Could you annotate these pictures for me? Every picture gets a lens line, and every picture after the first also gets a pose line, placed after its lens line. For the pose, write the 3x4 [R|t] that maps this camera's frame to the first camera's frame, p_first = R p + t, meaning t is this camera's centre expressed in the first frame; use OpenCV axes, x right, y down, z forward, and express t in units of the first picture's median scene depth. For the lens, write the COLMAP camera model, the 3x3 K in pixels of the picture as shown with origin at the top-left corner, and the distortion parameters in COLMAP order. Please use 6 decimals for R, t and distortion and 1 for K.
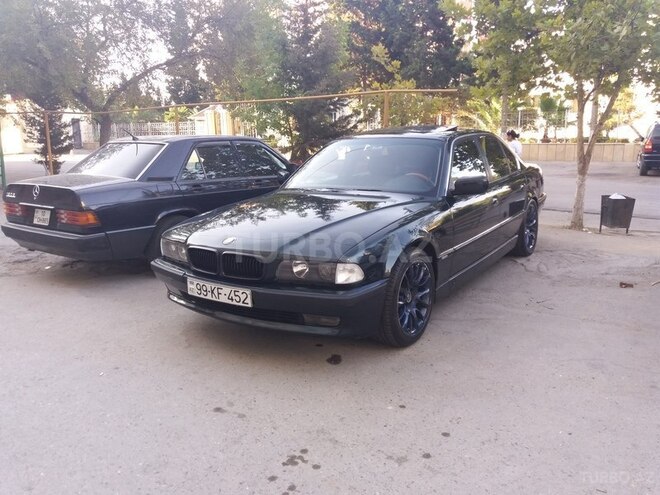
lens RADIAL K [[514.8, 0, 330.0], [0, 514.8, 247.5], [0, 0, 1]] dist [0.056000, -0.002430]
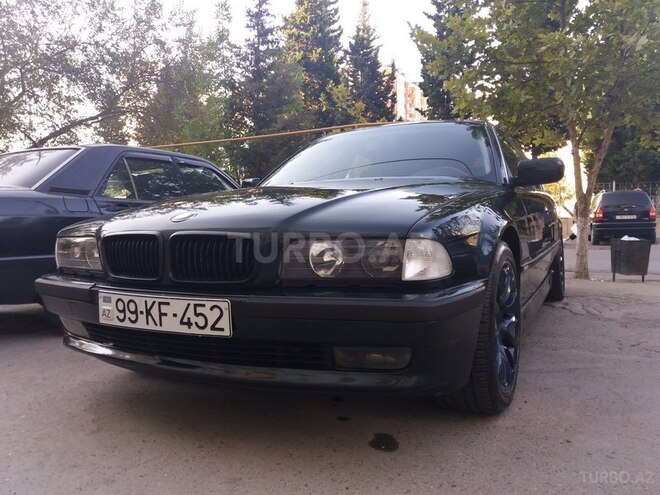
lens RADIAL K [[538.9, 0, 330.0], [0, 538.9, 247.5], [0, 0, 1]] dist [-0.003381, -0.011533]
pose [[0.993193, -0.008340, 0.116179, -0.109810], [0.027058, 0.986667, -0.160489, 0.110130], [-0.113291, 0.162541, 0.980176, 0.444288]]
